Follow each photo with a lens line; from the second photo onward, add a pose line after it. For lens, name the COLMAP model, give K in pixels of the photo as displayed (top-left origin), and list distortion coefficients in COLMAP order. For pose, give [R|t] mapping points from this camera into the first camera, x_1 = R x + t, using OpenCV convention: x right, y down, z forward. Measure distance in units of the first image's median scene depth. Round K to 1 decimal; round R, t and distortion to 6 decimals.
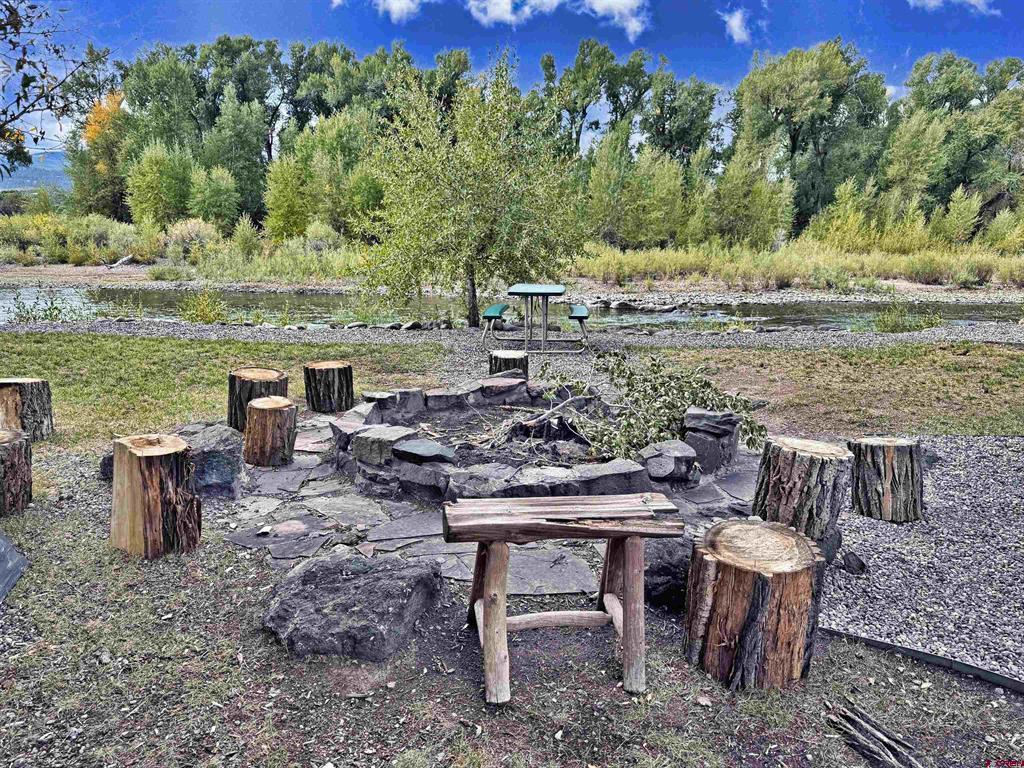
lens RADIAL K [[709.0, 0, 512.0], [0, 709.0, 384.0], [0, 0, 1]] dist [0.002518, -0.000680]
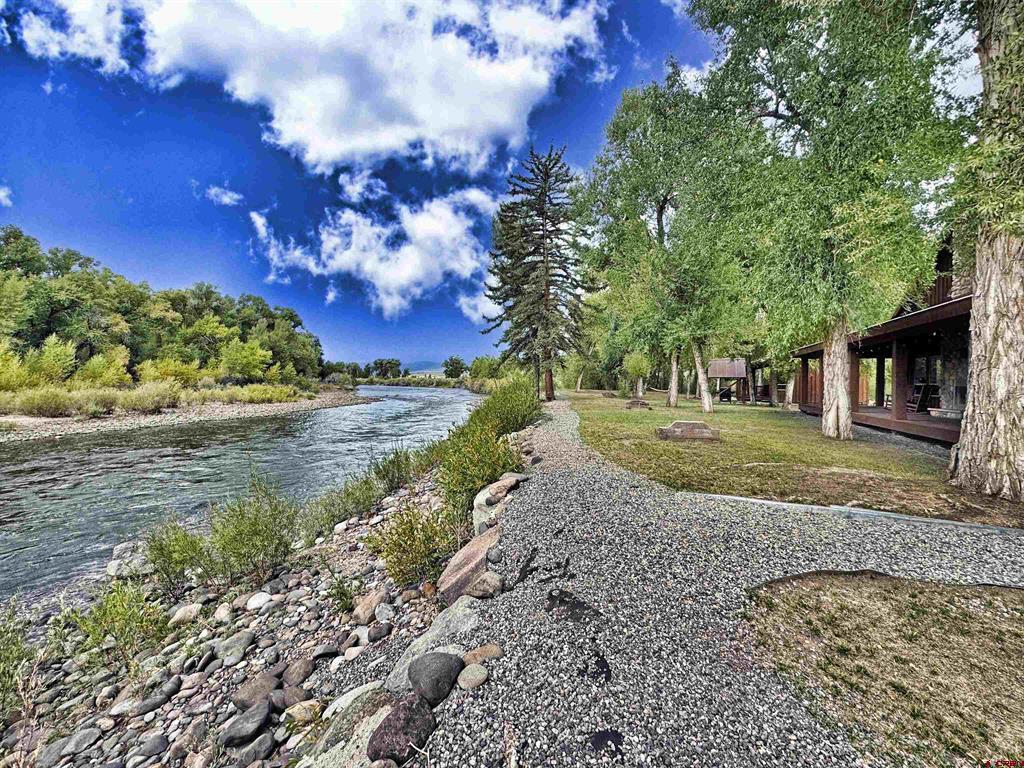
lens RADIAL K [[410.1, 0, 512.0], [0, 410.1, 384.0], [0, 0, 1]] dist [0.000298, 0.000062]
pose [[0.143536, -0.010216, 0.989592, 0.037403], [0.189076, 0.981810, -0.017289, -0.030365], [-0.971415, 0.189590, 0.142857, 0.136634]]
